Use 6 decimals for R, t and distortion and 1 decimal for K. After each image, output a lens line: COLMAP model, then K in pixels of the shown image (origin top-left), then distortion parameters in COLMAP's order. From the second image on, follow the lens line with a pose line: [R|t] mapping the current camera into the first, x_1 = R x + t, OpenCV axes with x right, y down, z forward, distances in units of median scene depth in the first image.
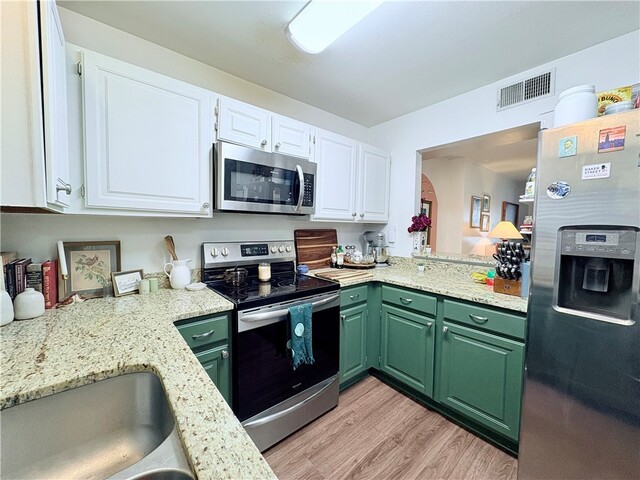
lens RADIAL K [[253.2, 0, 323.1], [0, 253.2, 238.6], [0, 0, 1]] dist [-0.002356, -0.000514]
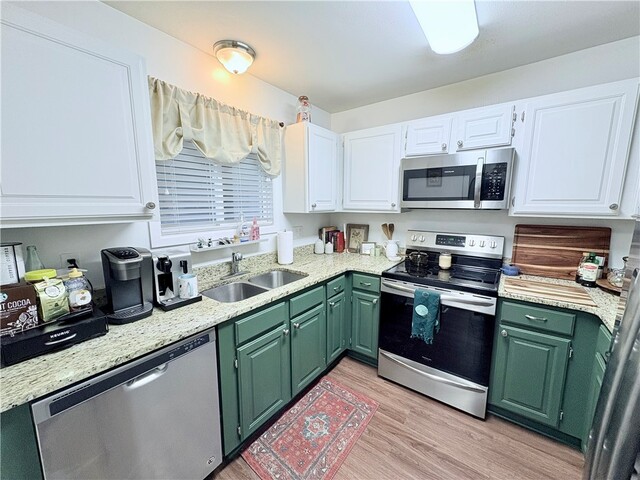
lens RADIAL K [[253.2, 0, 324.6], [0, 253.2, 240.6], [0, 0, 1]] dist [-0.002356, -0.000514]
pose [[0.227853, 0.131081, -0.964832, 0.755591], [-0.043160, 0.991283, 0.124482, -0.078052], [0.972739, 0.013279, 0.231524, 0.229838]]
